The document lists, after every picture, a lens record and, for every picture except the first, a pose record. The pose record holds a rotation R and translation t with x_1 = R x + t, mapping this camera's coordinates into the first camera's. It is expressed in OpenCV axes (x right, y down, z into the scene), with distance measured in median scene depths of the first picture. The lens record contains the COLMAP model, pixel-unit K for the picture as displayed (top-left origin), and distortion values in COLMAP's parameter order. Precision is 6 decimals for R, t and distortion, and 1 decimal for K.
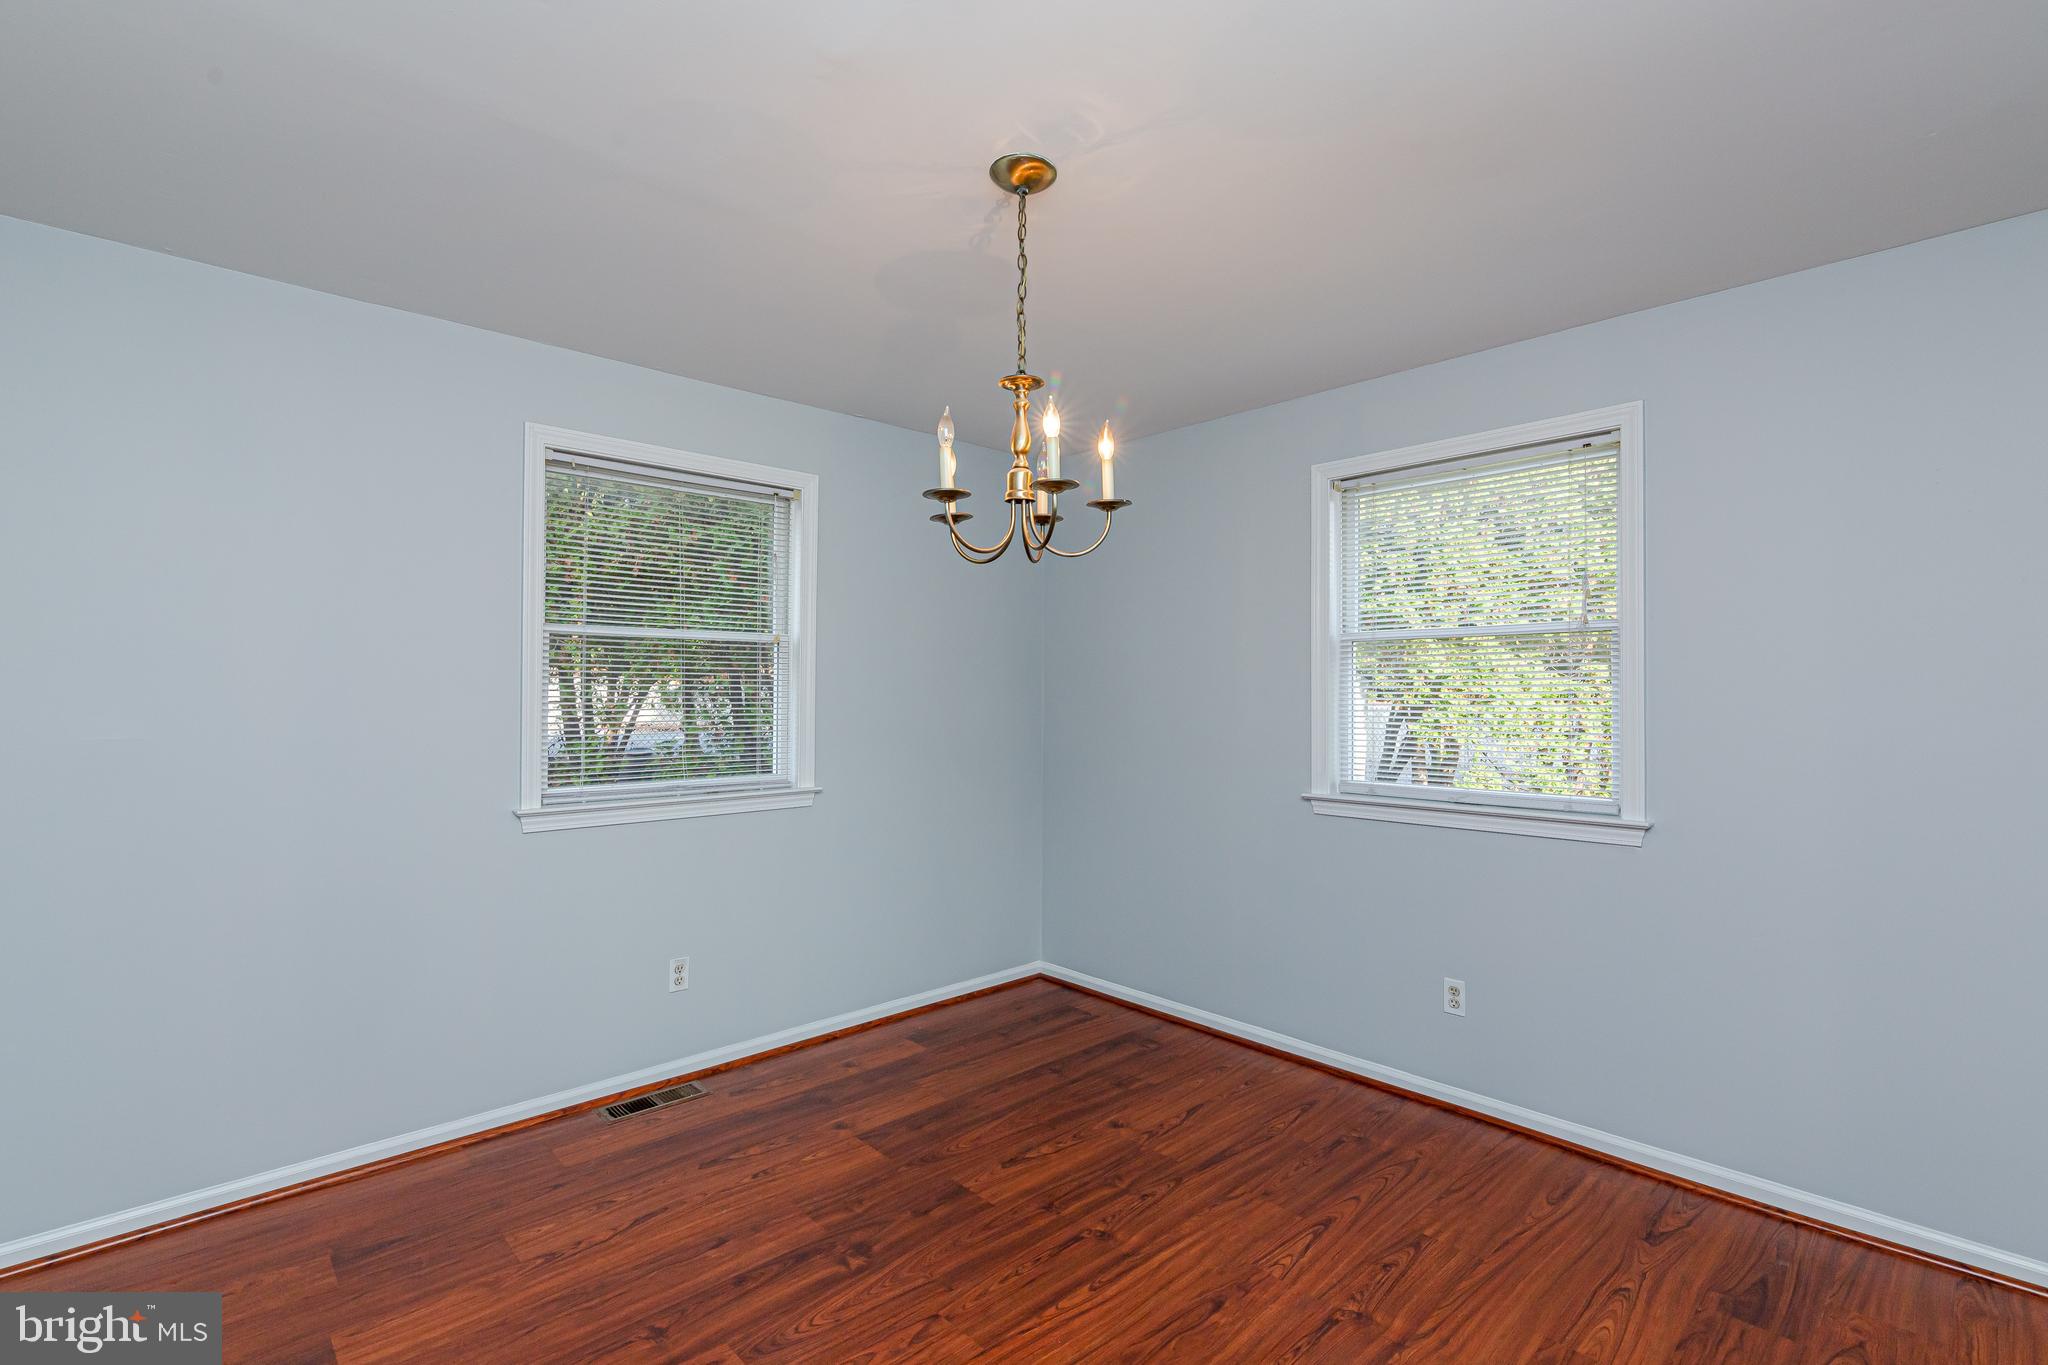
lens RADIAL K [[944.8, 0, 1024.0], [0, 944.8, 682.5], [0, 0, 1]] dist [-0.002332, 0.000204]
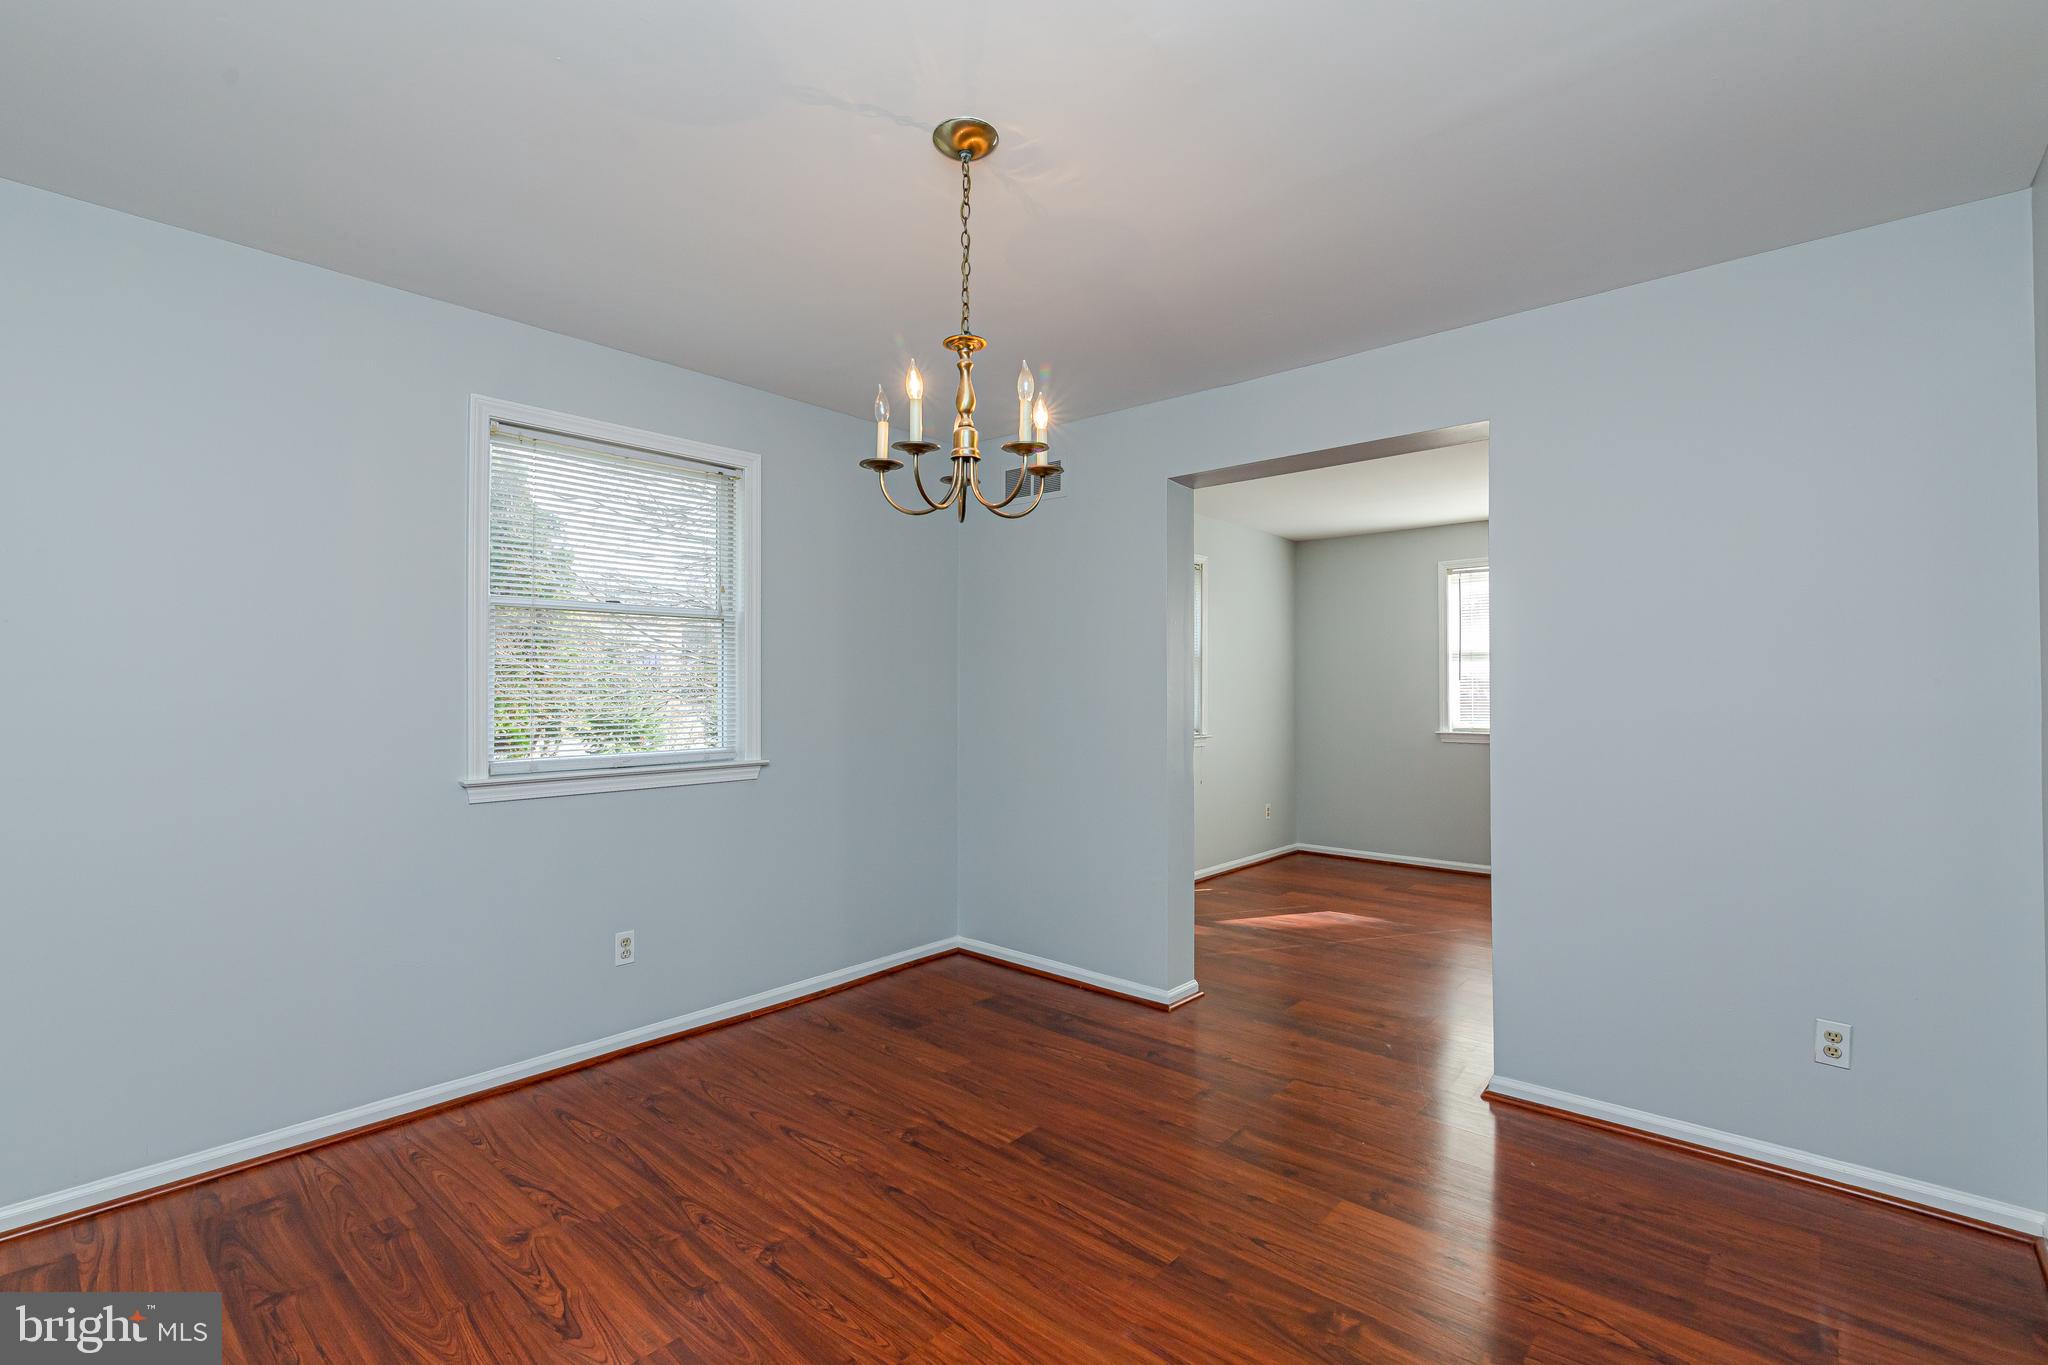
lens RADIAL K [[929.6, 0, 1024.0], [0, 929.6, 682.5], [0, 0, 1]] dist [0.000285, -0.000125]
pose [[-0.106423, 0.005167, 0.994308, -0.753263], [-0.010940, 0.999920, -0.006367, 0.038178], [-0.994261, -0.011555, -0.106358, 0.776004]]
